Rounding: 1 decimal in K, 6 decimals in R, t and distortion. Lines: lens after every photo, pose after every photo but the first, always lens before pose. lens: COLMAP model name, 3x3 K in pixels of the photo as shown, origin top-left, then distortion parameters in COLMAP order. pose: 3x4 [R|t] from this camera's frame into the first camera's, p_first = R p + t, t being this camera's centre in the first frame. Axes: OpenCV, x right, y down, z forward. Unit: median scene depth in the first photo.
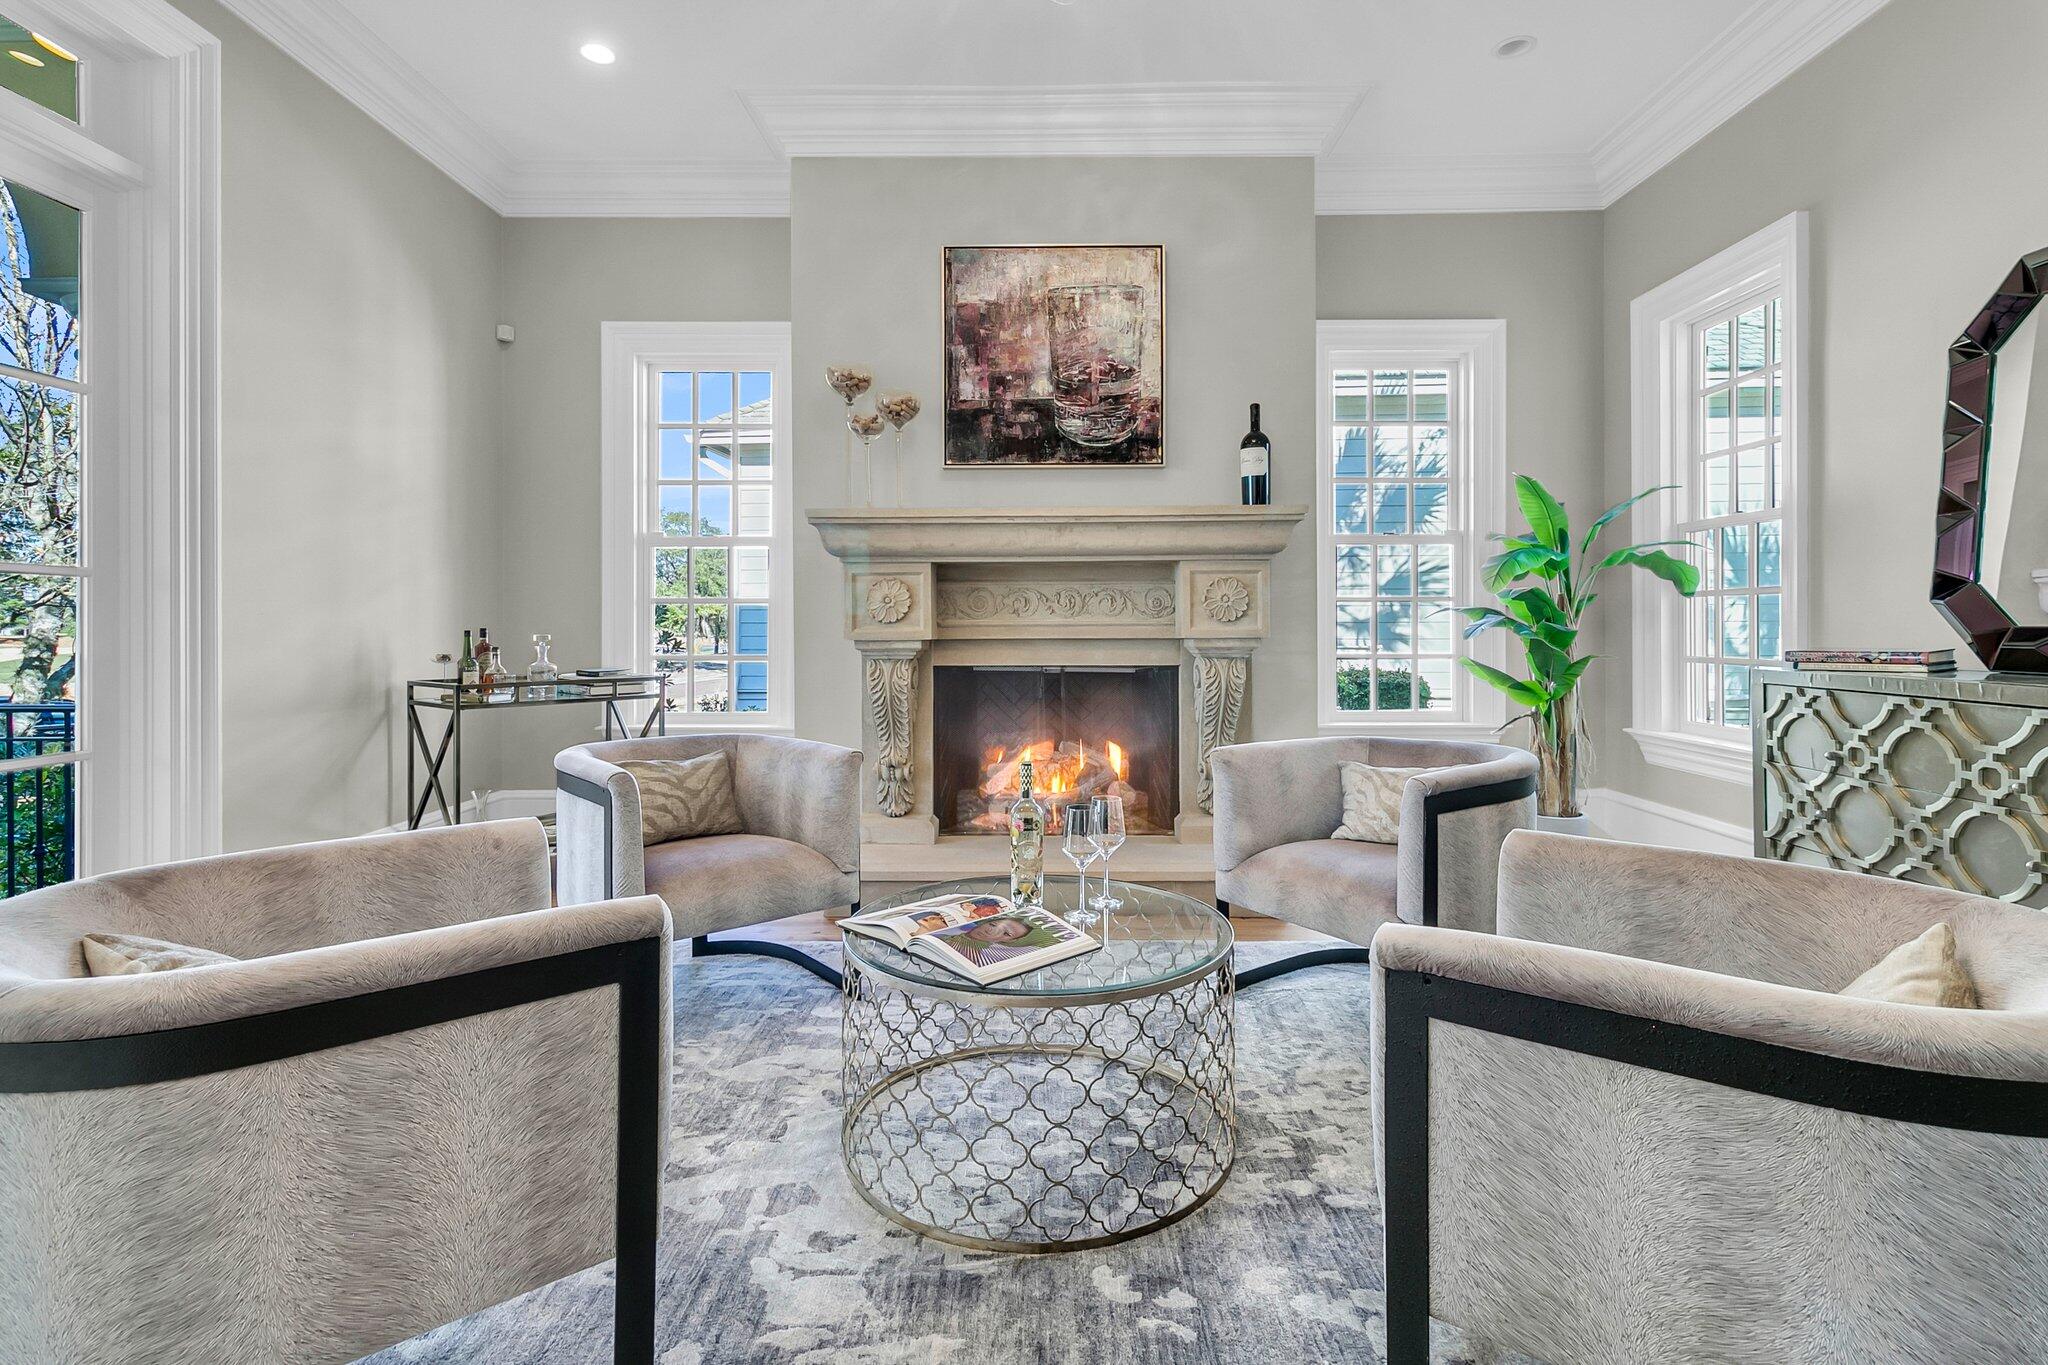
lens RADIAL K [[984.5, 0, 1028.7], [0, 984.5, 631.6], [0, 0, 1]] dist [-0.001724, 0.000208]
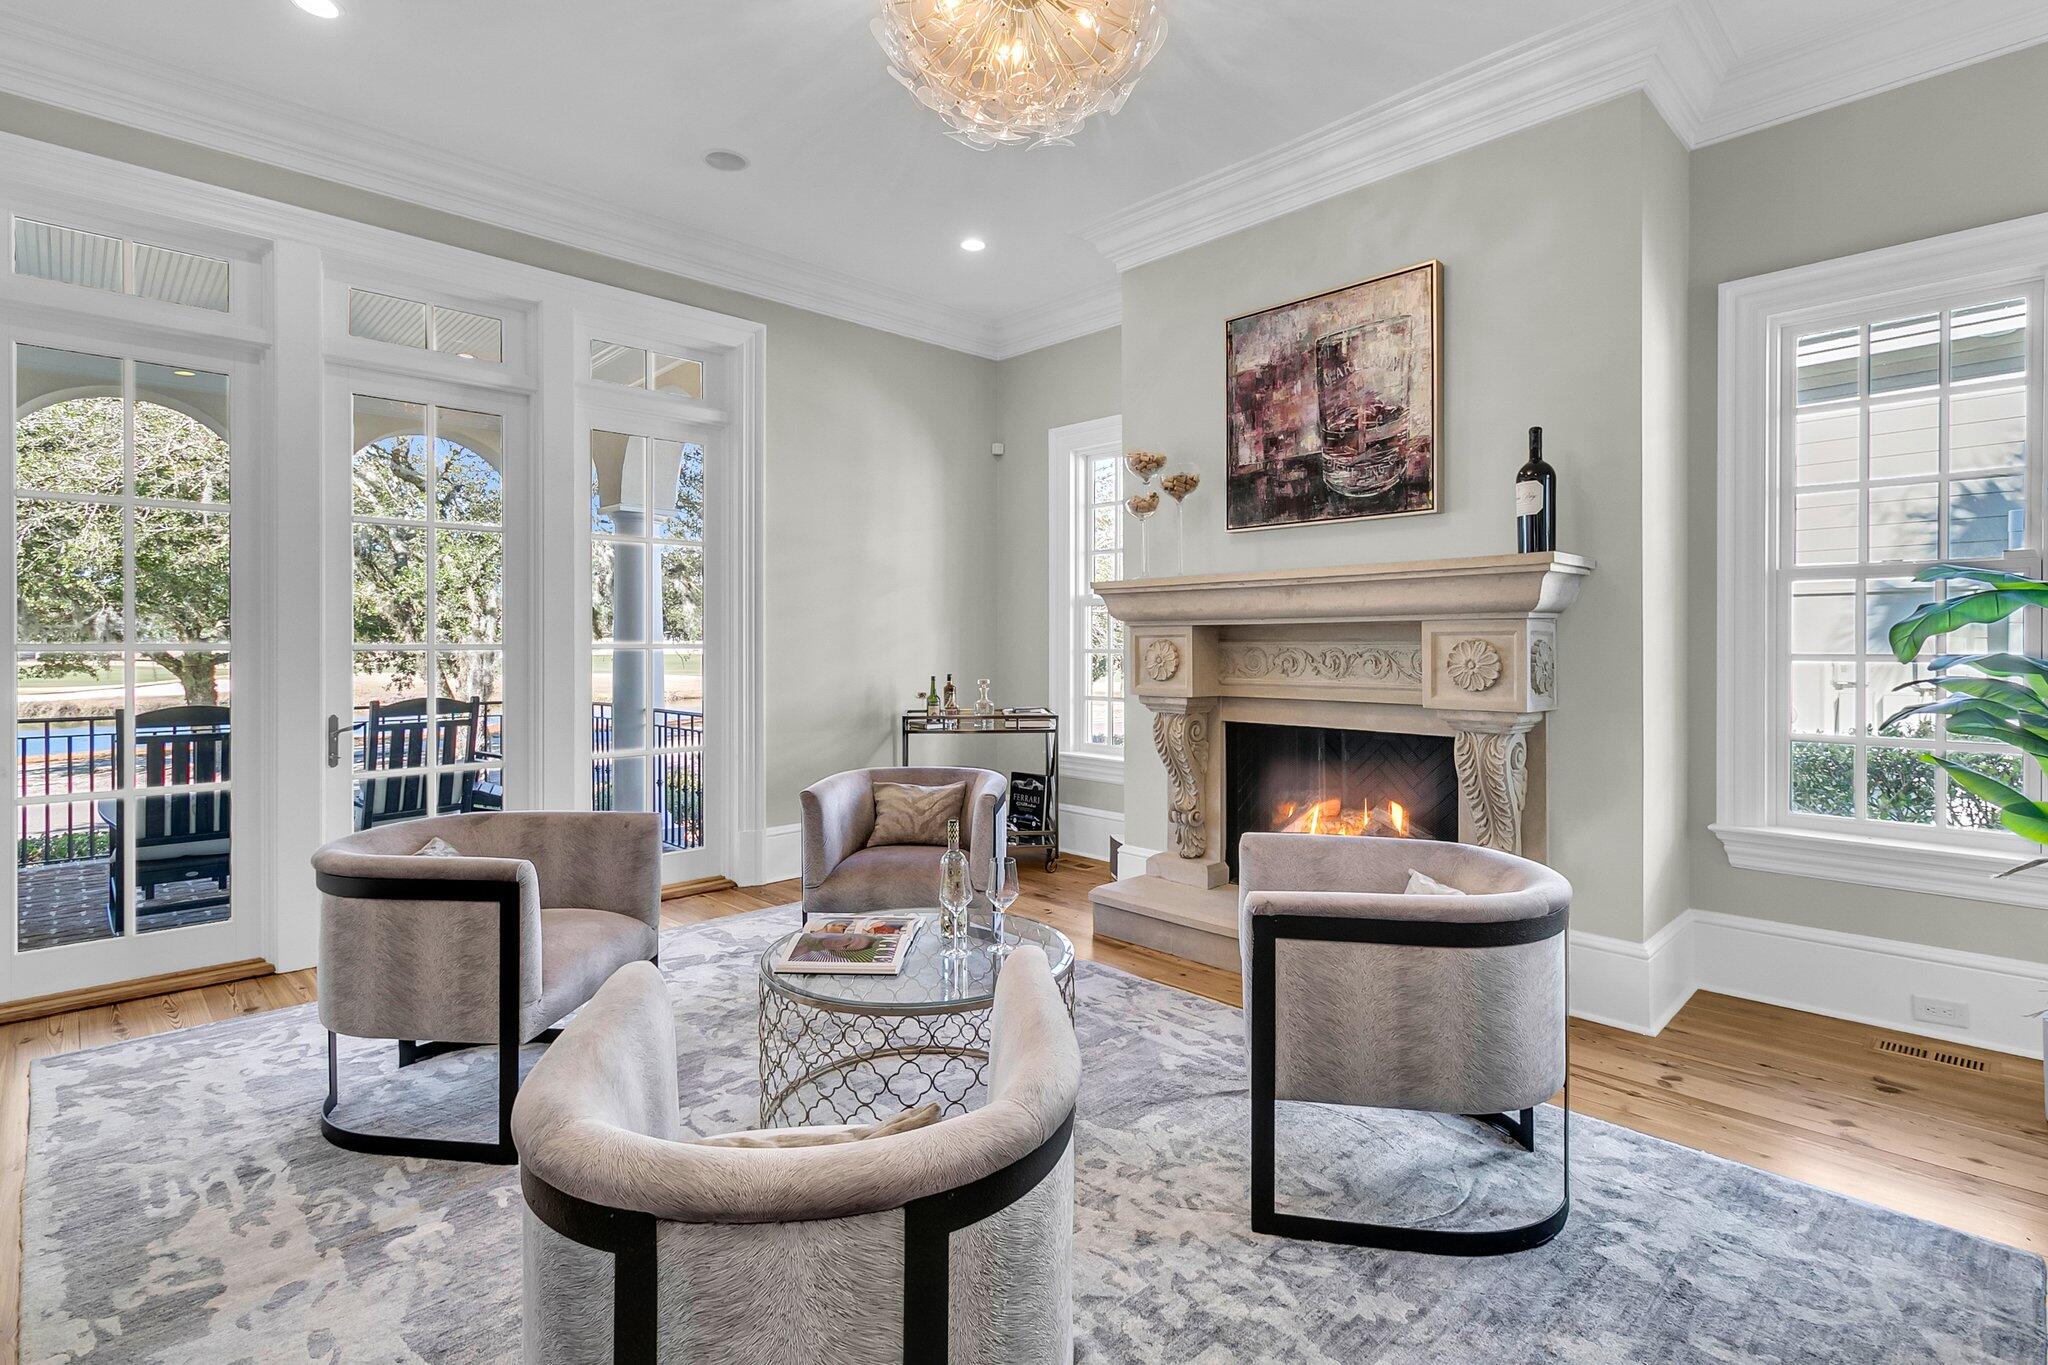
lens RADIAL K [[976.0, 0, 1023.4], [0, 976.0, 647.4], [0, 0, 1]] dist [-0.002500, 0.000102]
pose [[0.697307, 0.006623, -0.716742, 0.509800], [-0.004463, 0.999978, 0.004898, -0.048414], [0.716758, -0.000217, 0.697322, 0.121472]]
